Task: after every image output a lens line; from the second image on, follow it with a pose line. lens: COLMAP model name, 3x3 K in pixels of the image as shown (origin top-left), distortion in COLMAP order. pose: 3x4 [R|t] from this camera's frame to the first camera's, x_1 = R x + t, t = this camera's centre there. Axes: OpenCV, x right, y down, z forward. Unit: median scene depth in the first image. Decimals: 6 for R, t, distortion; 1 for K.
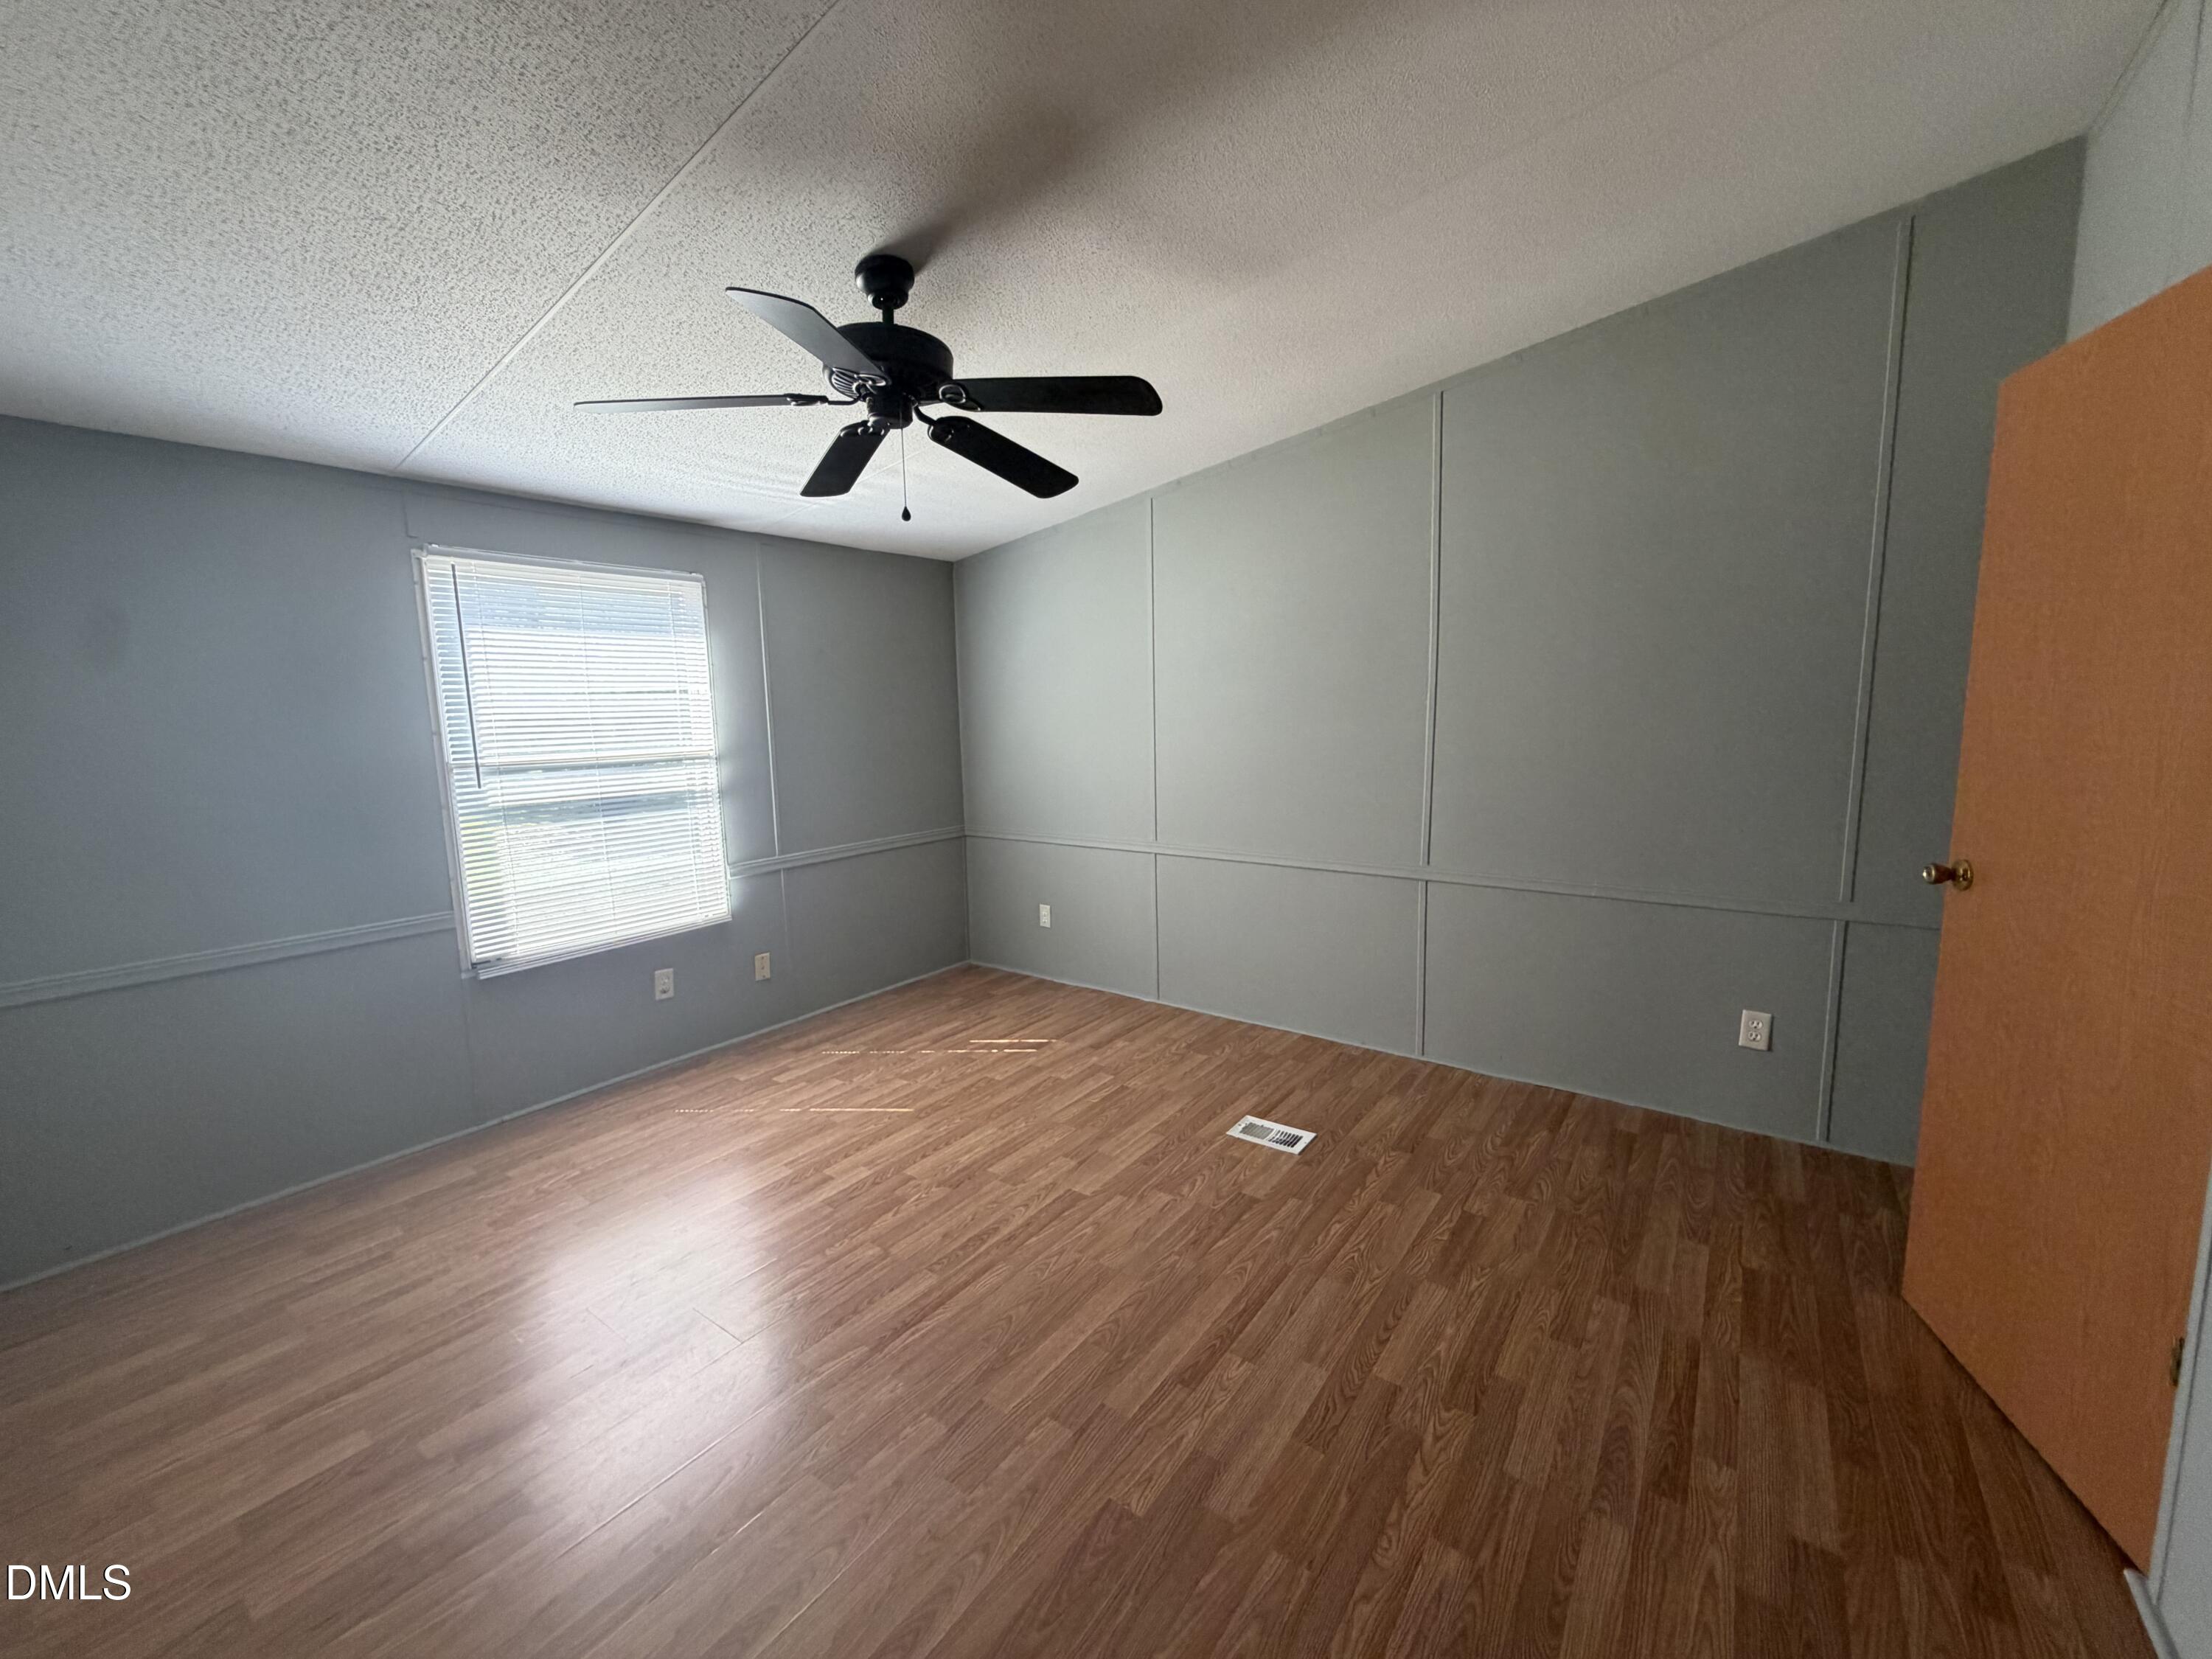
lens RADIAL K [[882.4, 0, 1102.3], [0, 882.4, 824.8], [0, 0, 1]] dist [-0.000227, 0.000861]
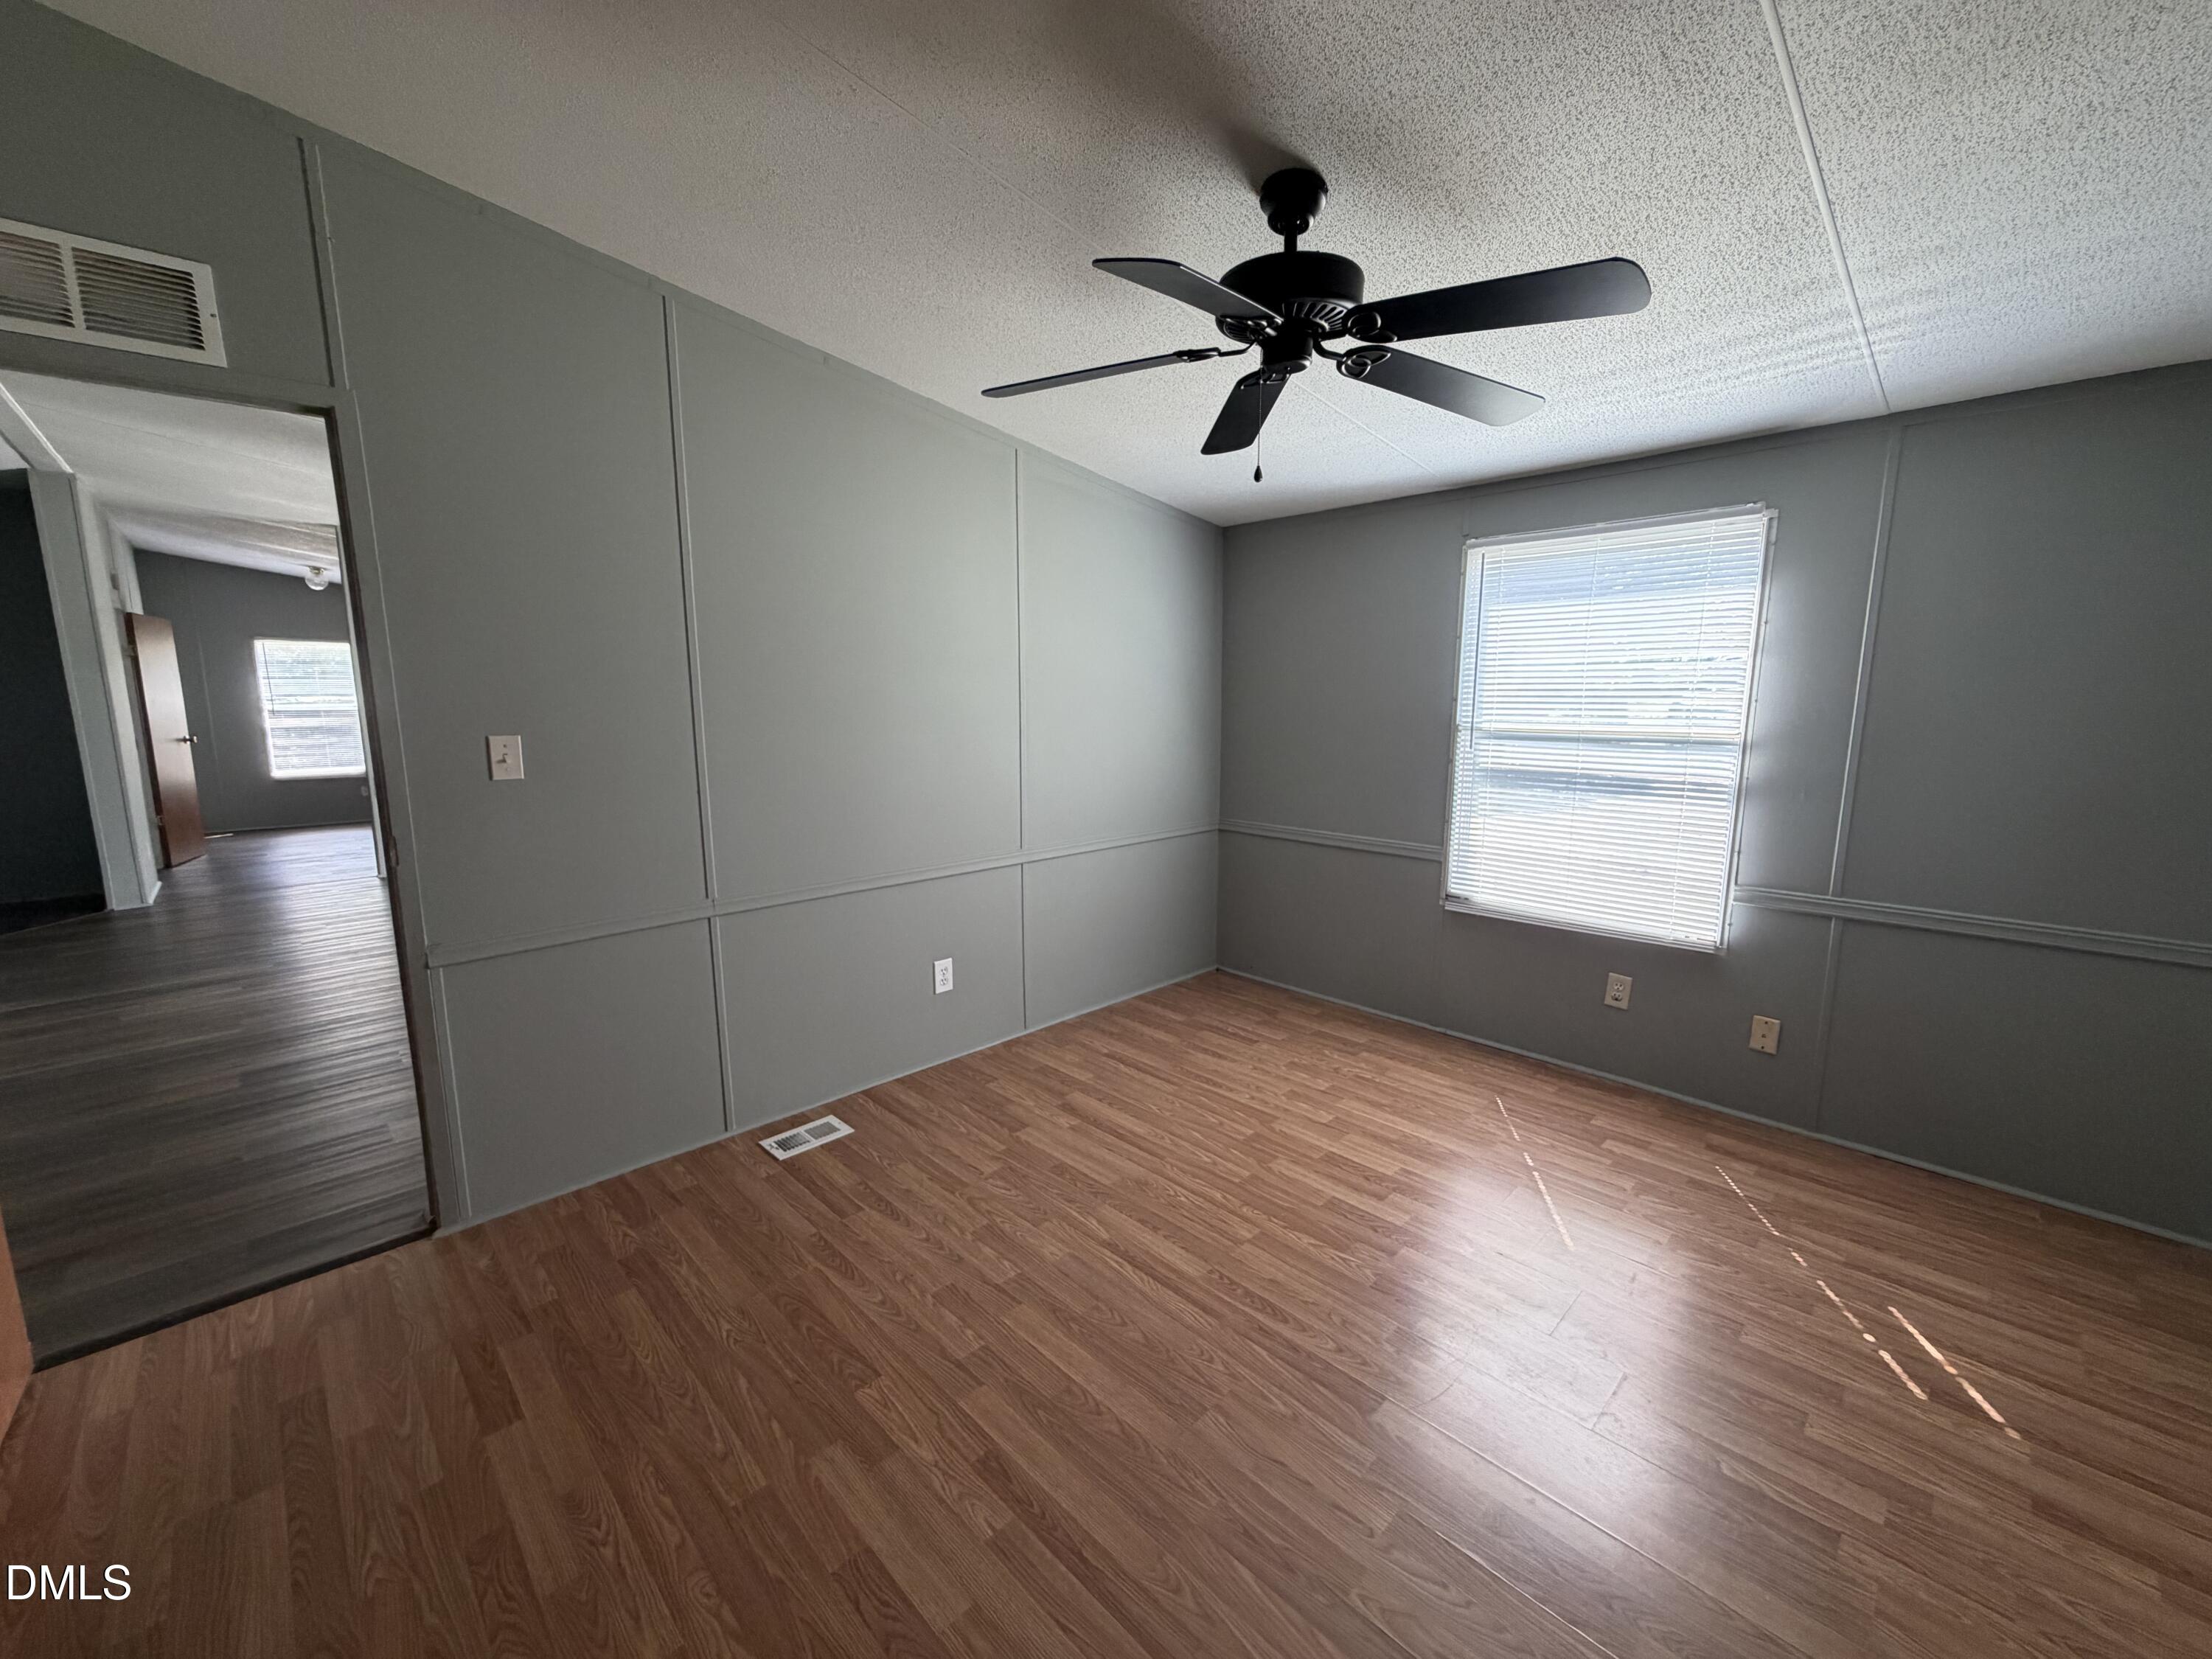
lens RADIAL K [[882.4, 0, 1097.9], [0, 882.4, 823.9], [0, 0, 1]] dist [-0.000227, 0.000861]
pose [[-0.164445, 0.172639, -0.971161, 0.509927], [-0.122860, 0.973312, 0.193826, -0.109855], [0.978705, 0.151190, -0.138846, 0.700237]]
